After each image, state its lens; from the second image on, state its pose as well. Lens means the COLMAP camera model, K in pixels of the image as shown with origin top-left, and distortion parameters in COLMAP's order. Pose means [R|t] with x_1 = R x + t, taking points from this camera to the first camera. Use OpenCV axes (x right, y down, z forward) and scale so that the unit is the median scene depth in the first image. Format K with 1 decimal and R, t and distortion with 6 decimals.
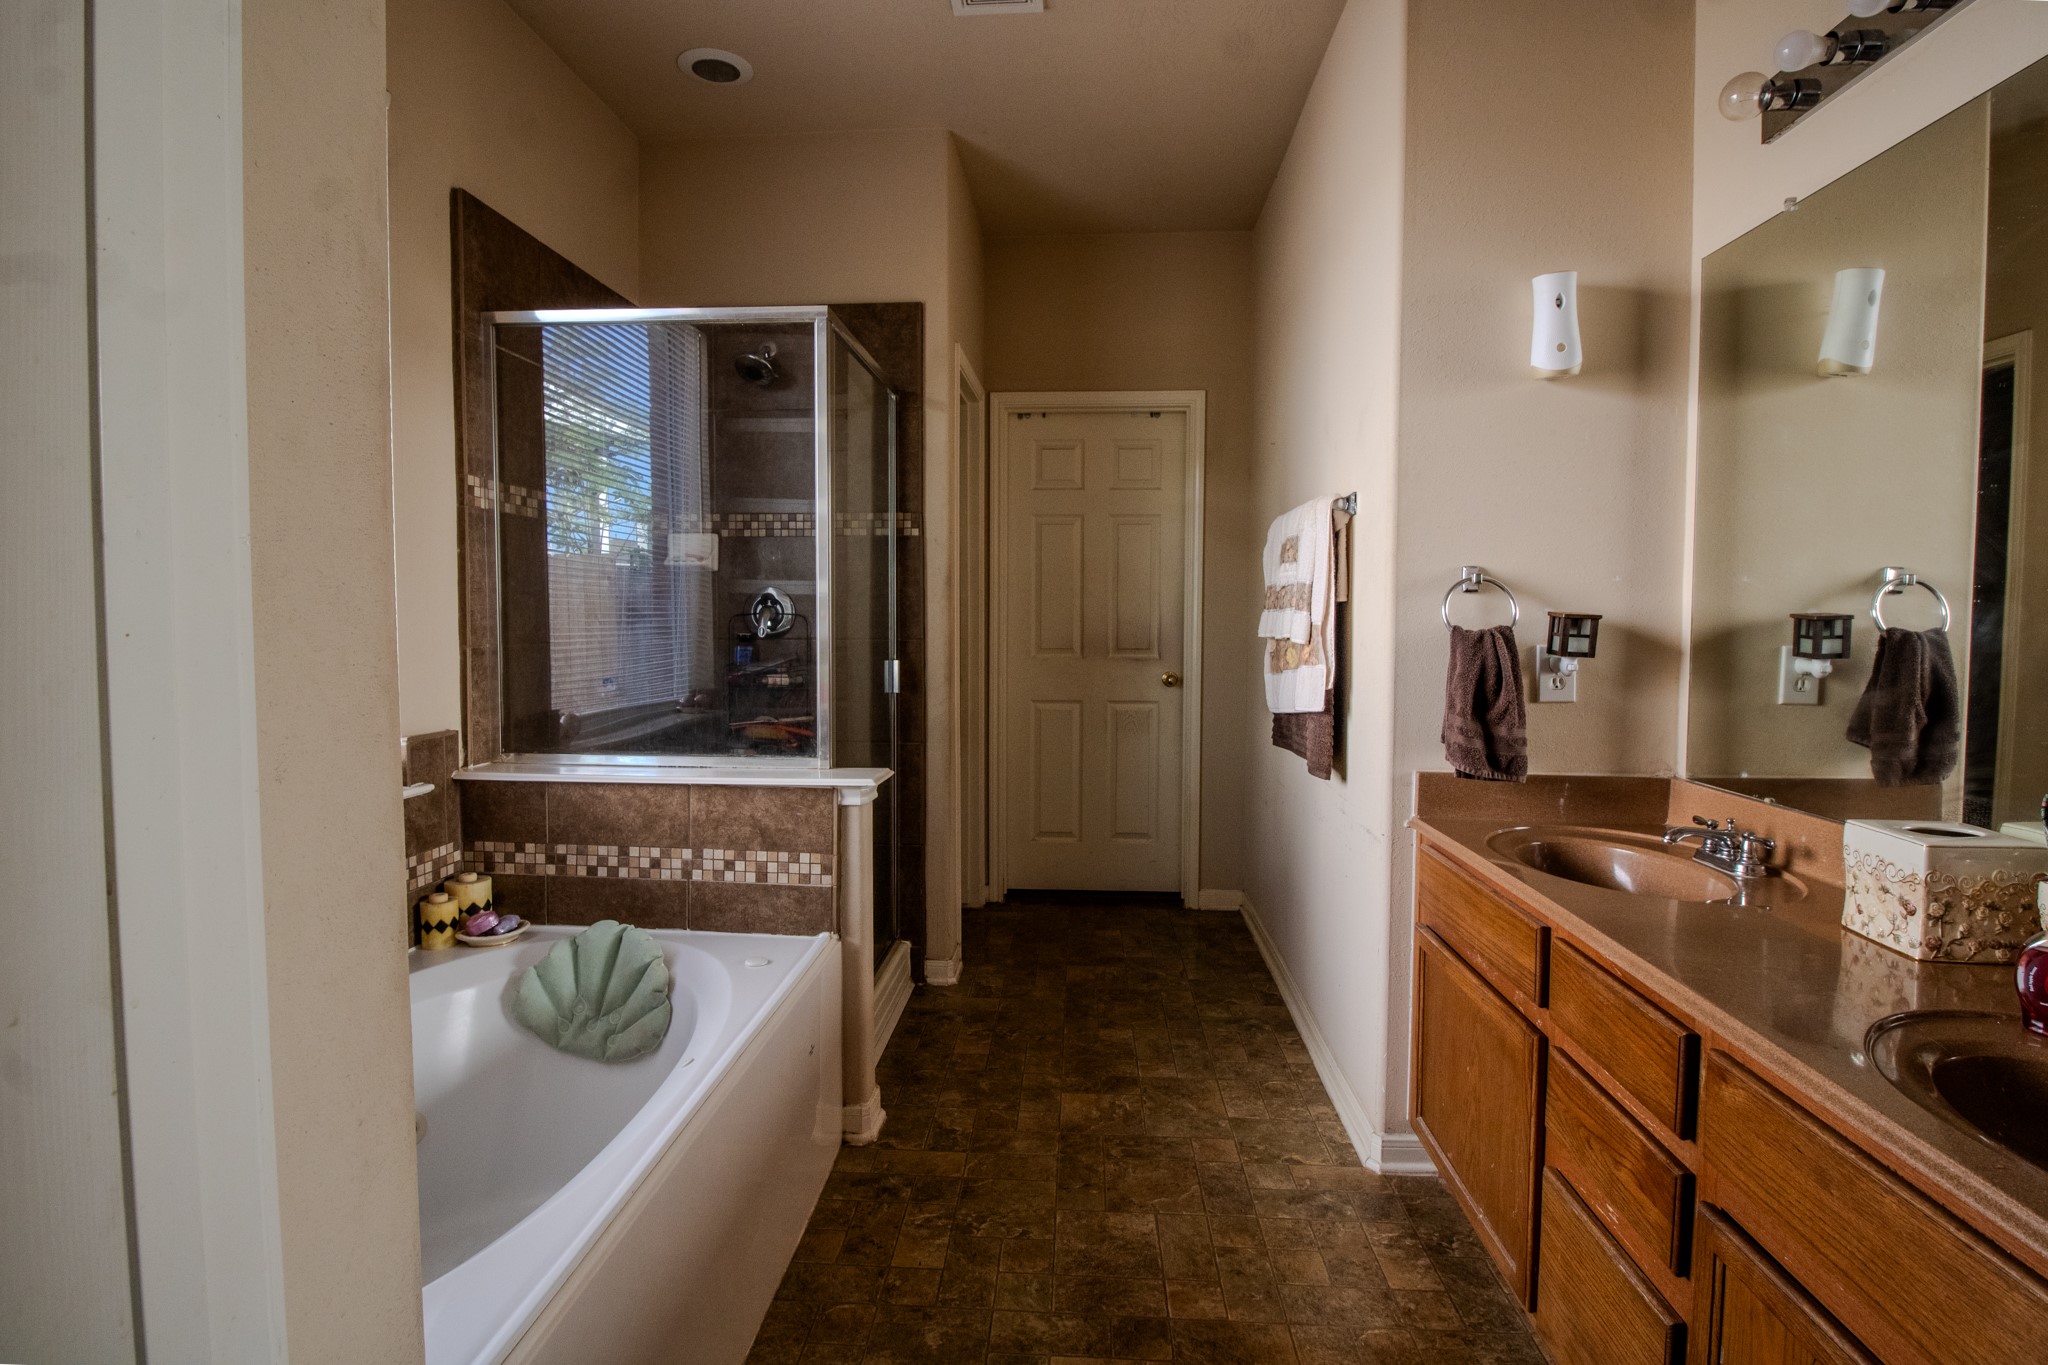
lens RADIAL K [[953.6, 0, 1018.4], [0, 953.6, 671.7], [0, 0, 1]] dist [-0.020111, -0.000798]
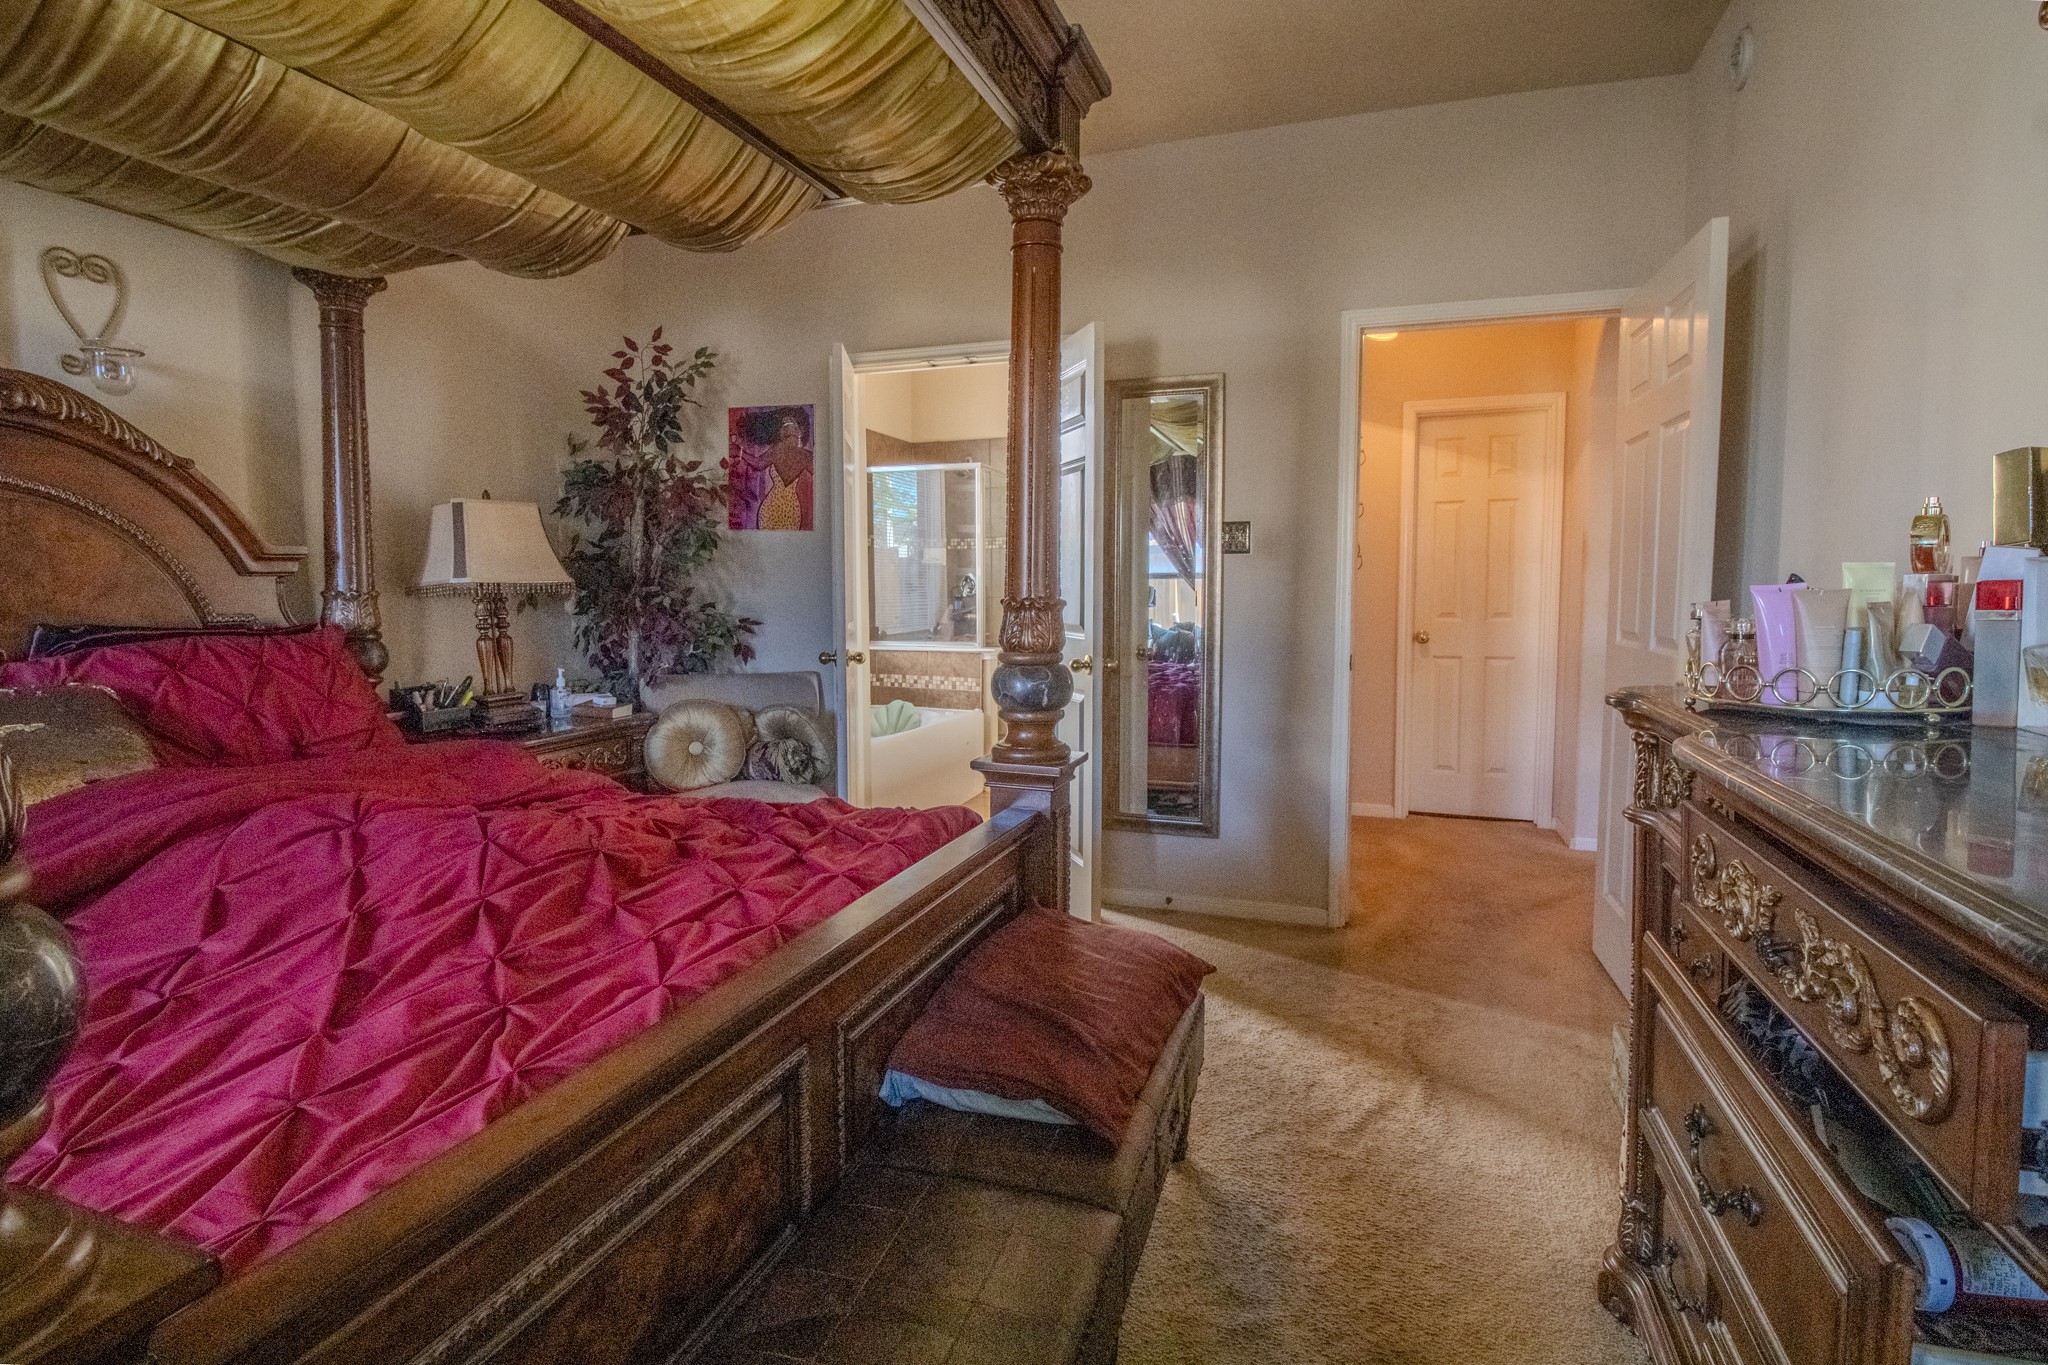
lens RADIAL K [[953.6, 0, 1028.8], [0, 953.6, 671.8], [0, 0, 1]] dist [-0.020111, -0.000798]
pose [[0.966389, 0.018213, -0.256439, 0.585501], [-0.010798, 0.999483, 0.030294, 0.091843], [0.256858, -0.026507, 0.966086, -1.438825]]
